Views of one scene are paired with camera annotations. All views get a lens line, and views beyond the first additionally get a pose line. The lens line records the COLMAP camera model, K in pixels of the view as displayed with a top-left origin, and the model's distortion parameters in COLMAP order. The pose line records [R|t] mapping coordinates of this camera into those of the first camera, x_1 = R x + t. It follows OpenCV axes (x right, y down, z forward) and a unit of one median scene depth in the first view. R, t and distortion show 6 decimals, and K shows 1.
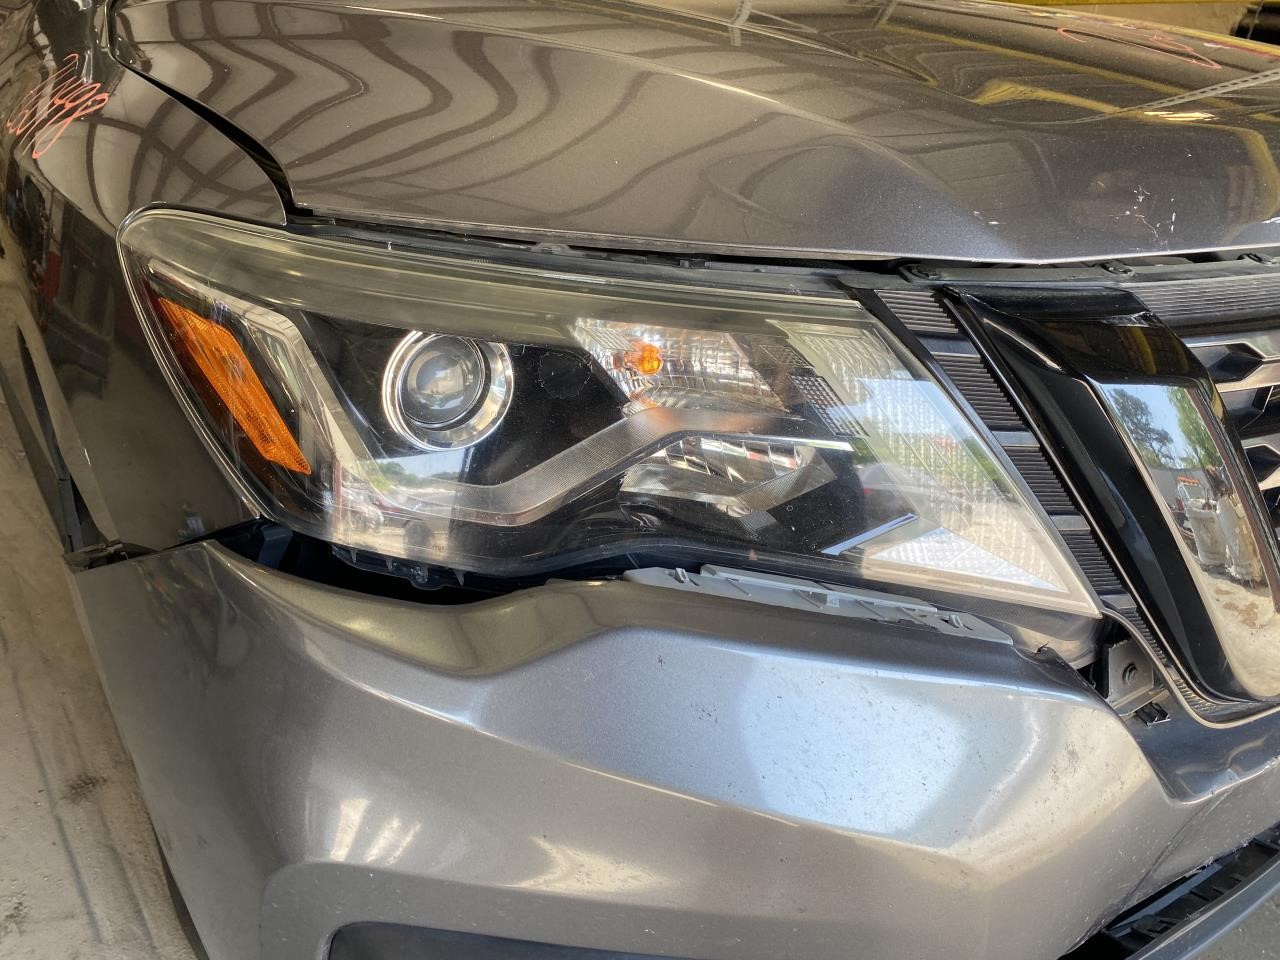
lens RADIAL K [[992.3, 0, 632.5], [0, 992.3, 482.6], [0, 0, 1]] dist [0.001362, -0.013117]
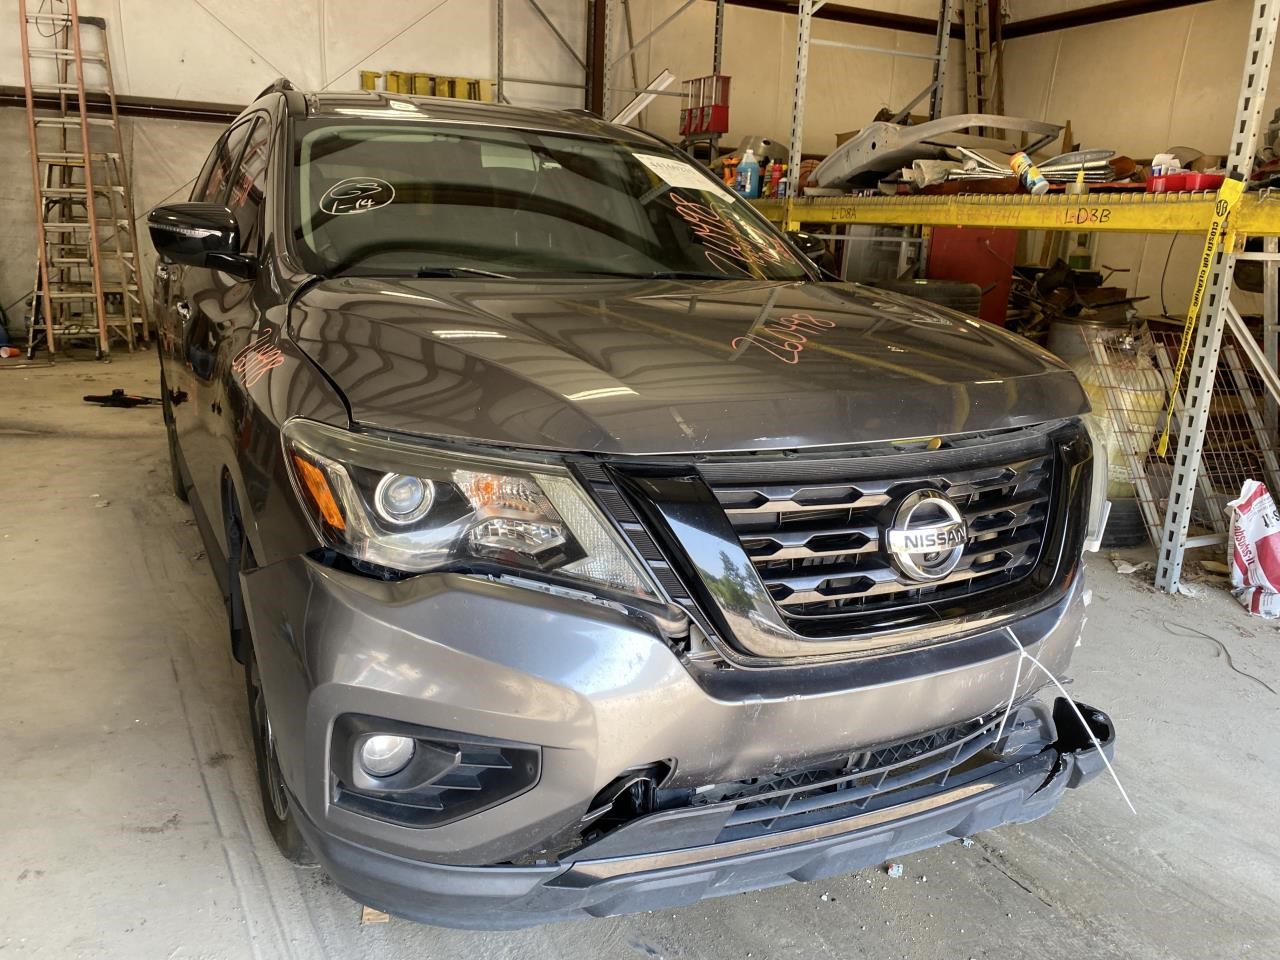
lens RADIAL K [[992.3, 0, 642.9], [0, 992.3, 478.5], [0, 0, 1]] dist [0.001362, -0.013117]
pose [[0.993203, 0.033872, -0.111359, 0.599969], [-0.051966, 0.985118, -0.163839, 0.205637], [0.104152, 0.168512, 0.980182, -1.199248]]
